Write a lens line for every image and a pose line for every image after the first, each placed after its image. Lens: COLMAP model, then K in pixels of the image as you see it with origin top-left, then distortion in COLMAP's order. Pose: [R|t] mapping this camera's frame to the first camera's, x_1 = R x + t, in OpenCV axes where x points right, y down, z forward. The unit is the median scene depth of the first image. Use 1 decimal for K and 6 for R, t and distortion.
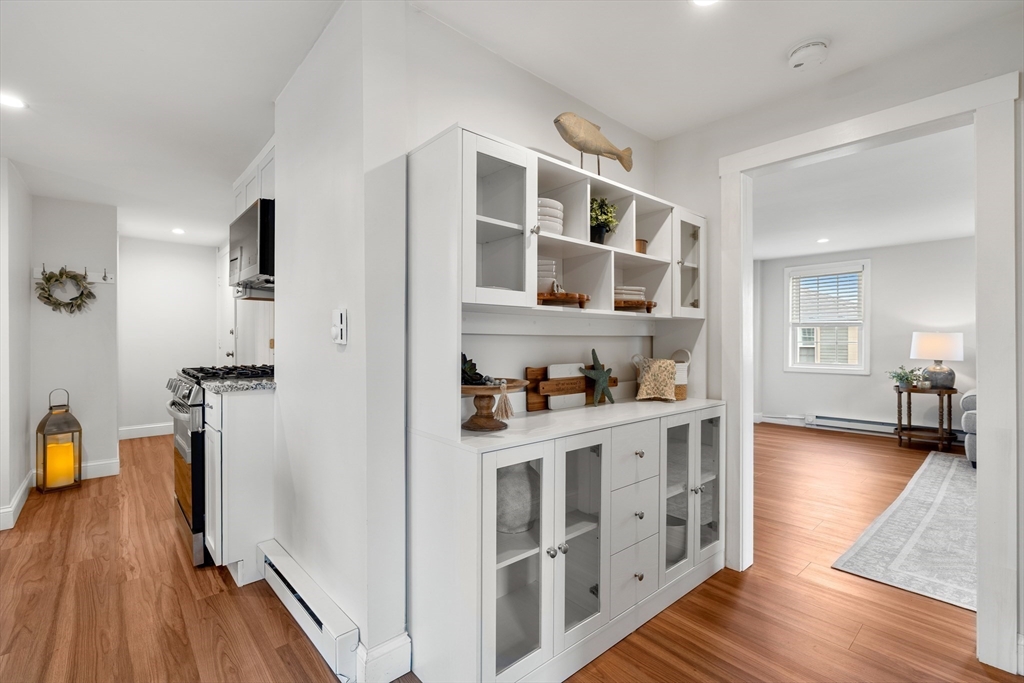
lens RADIAL K [[461.7, 0, 517.3], [0, 461.7, 335.7], [0, 0, 1]] dist [-0.006031, -0.000165]
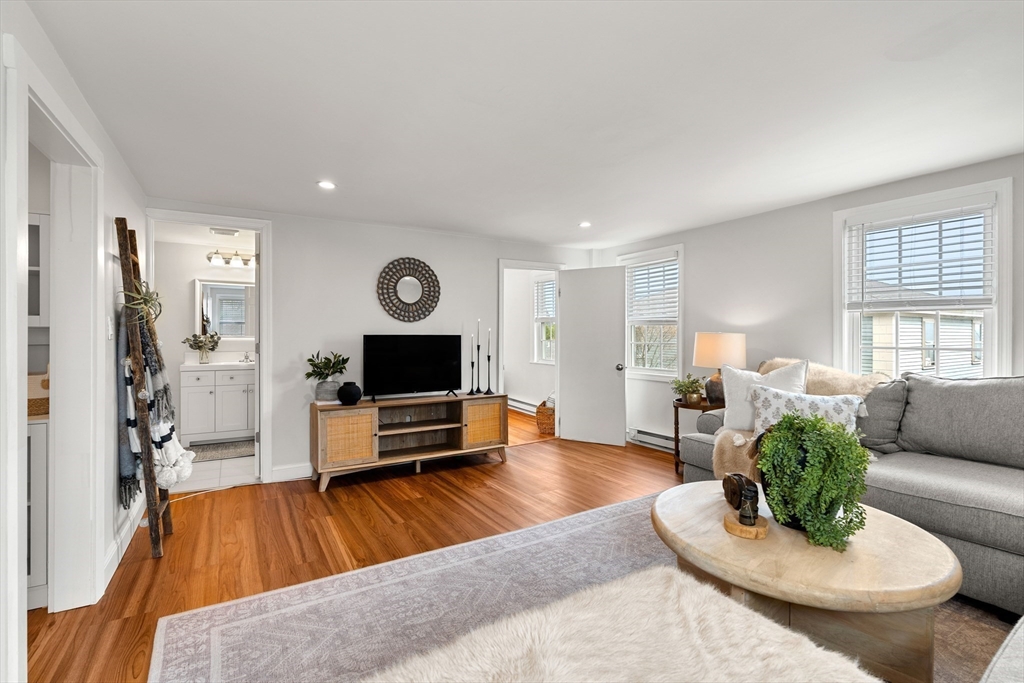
lens RADIAL K [[461.7, 0, 517.3], [0, 461.7, 335.7], [0, 0, 1]] dist [-0.006031, -0.000165]
pose [[0.981733, -0.005236, -0.190191, 1.369650], [0.006542, 0.999959, 0.006236, -0.018652], [0.190151, -0.007367, 0.981727, 0.269928]]
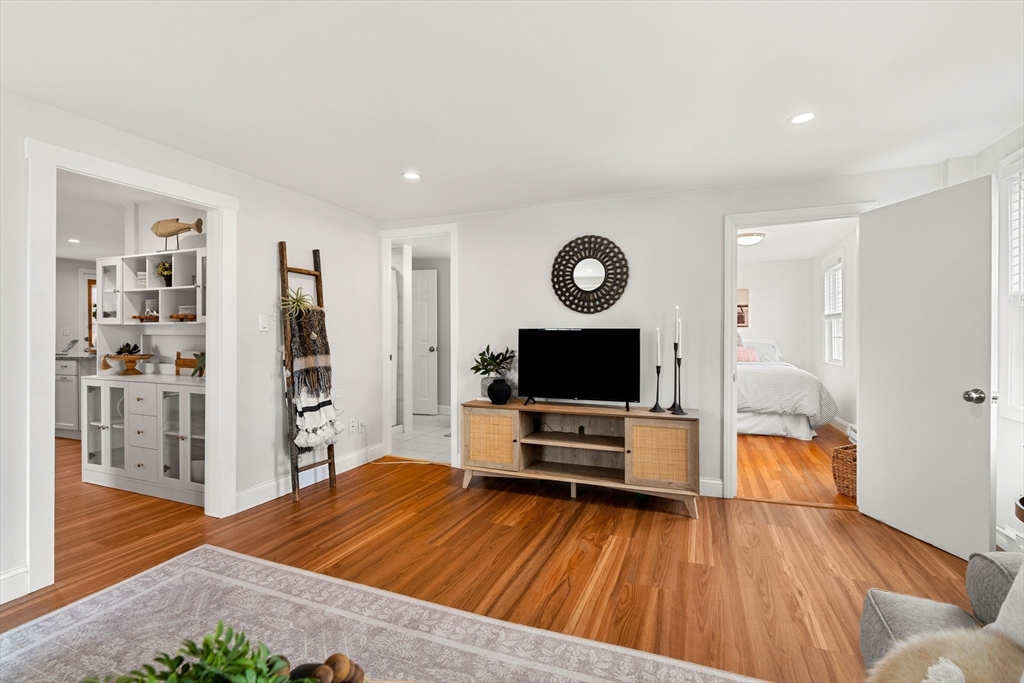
lens RADIAL K [[461.7, 0, 517.3], [0, 461.7, 335.7], [0, 0, 1]] dist [-0.006031, -0.000165]
pose [[0.447954, -0.002799, -0.894052, 1.836404], [0.006249, 0.999980, 0.000001, 0.006261], [0.894035, -0.005588, 0.447963, 1.075422]]
